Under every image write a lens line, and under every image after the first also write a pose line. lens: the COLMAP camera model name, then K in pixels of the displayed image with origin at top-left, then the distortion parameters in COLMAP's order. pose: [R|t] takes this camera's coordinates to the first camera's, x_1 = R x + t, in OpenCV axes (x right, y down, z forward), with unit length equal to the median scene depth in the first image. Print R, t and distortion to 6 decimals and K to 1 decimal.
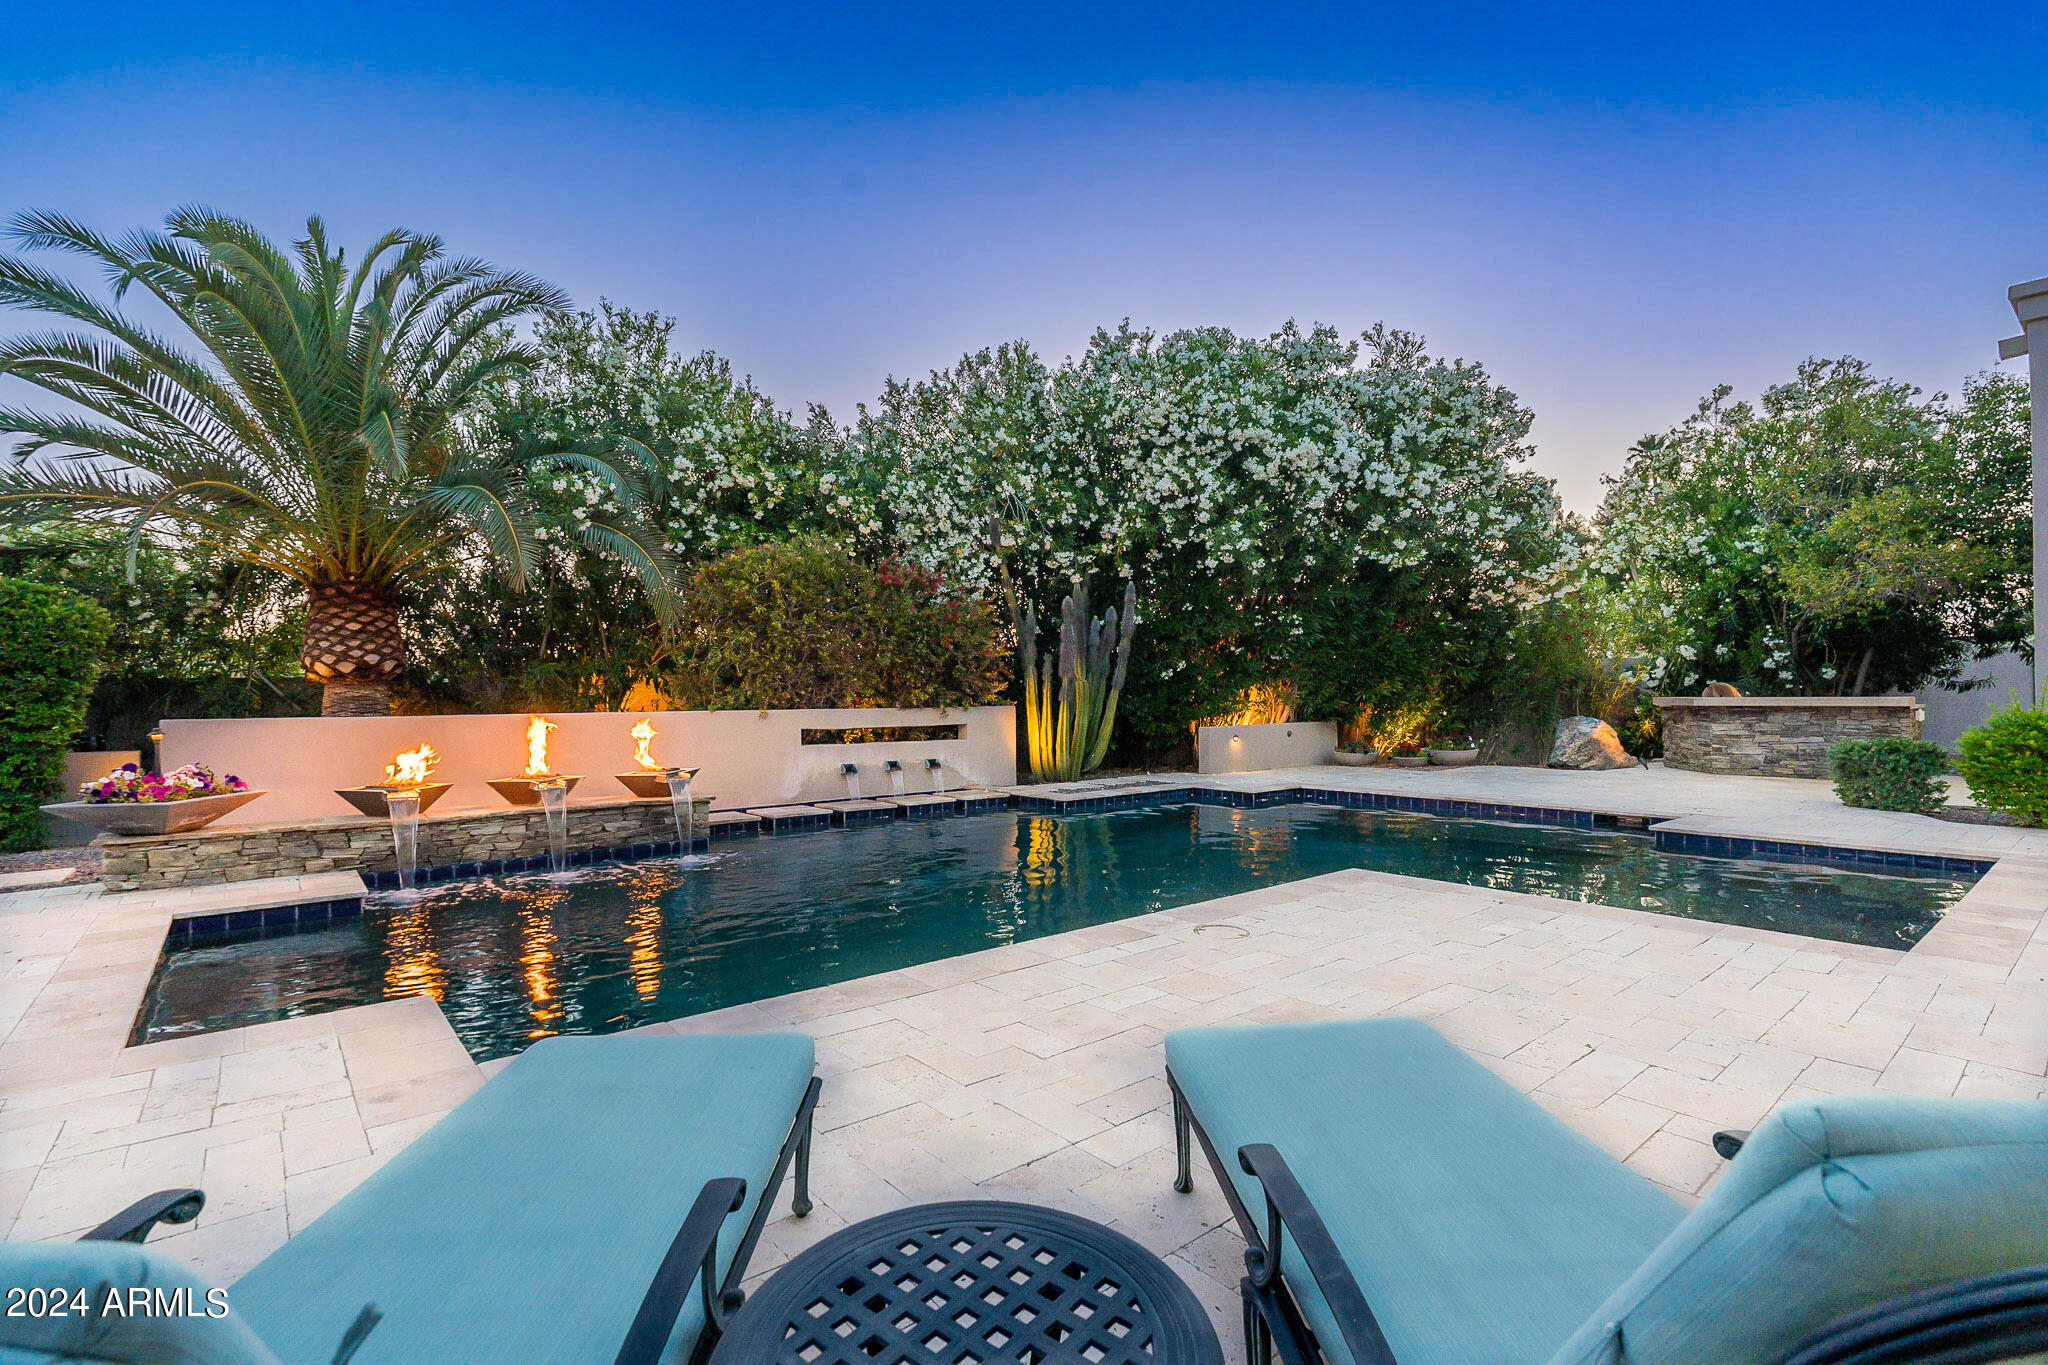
lens RADIAL K [[932.8, 0, 1027.2], [0, 932.8, 693.5], [0, 0, 1]] dist [-0.002119, 0.001114]
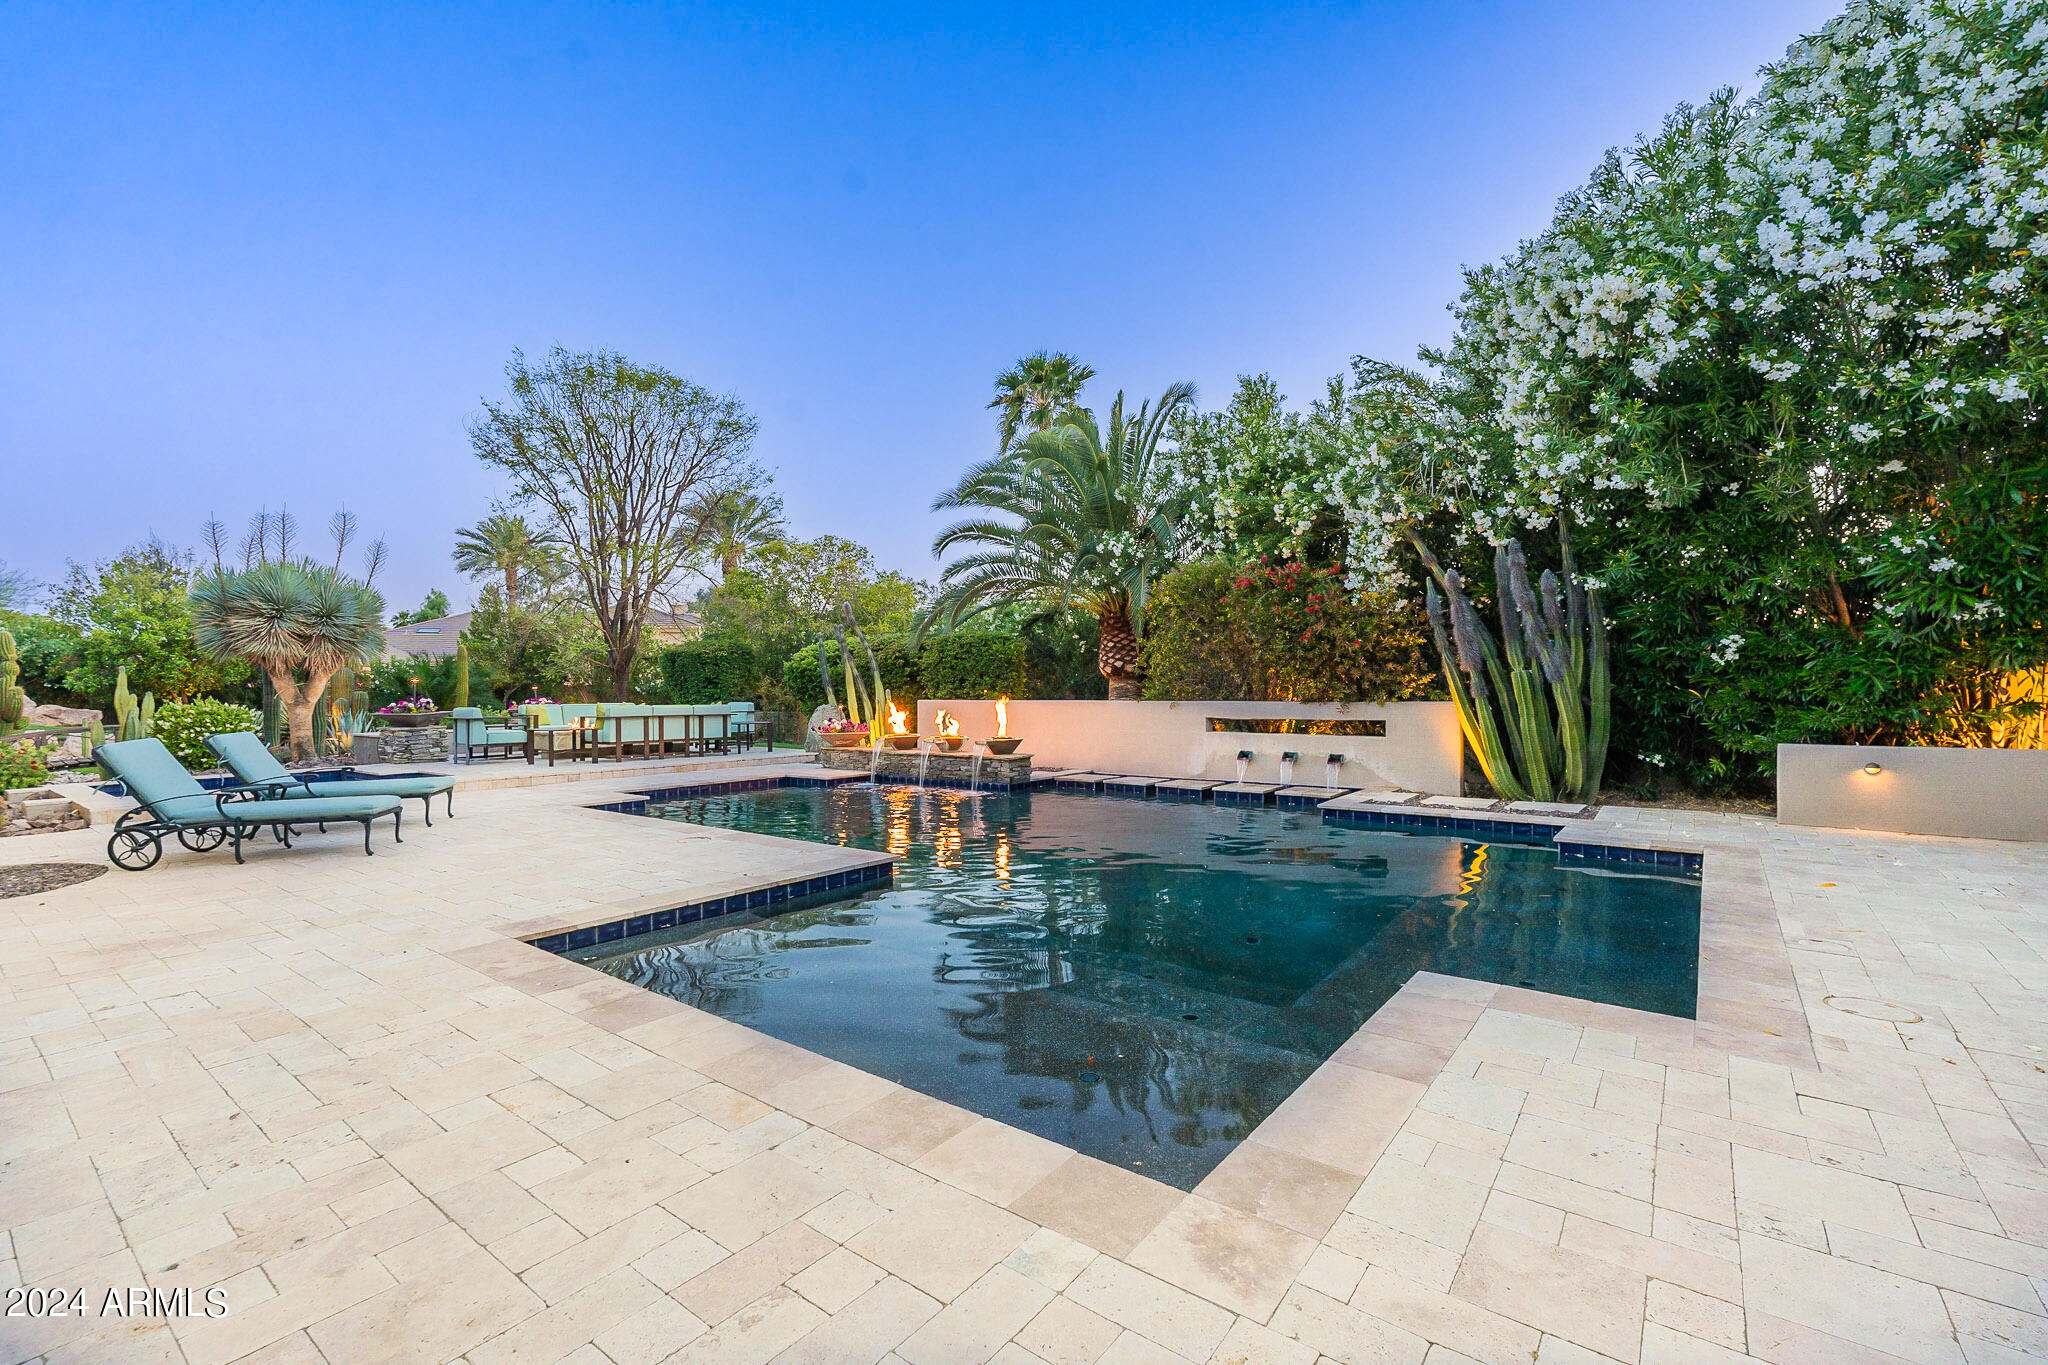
lens RADIAL K [[889.7, 0, 956.6], [0, 889.7, 674.3], [0, 0, 1]] dist [0.012095, -0.001790]
pose [[0.197184, -0.010316, -0.980312, 0.753545], [0.014695, 0.999863, -0.007566, -0.012453], [0.980256, -0.012914, 0.197309, 0.432344]]
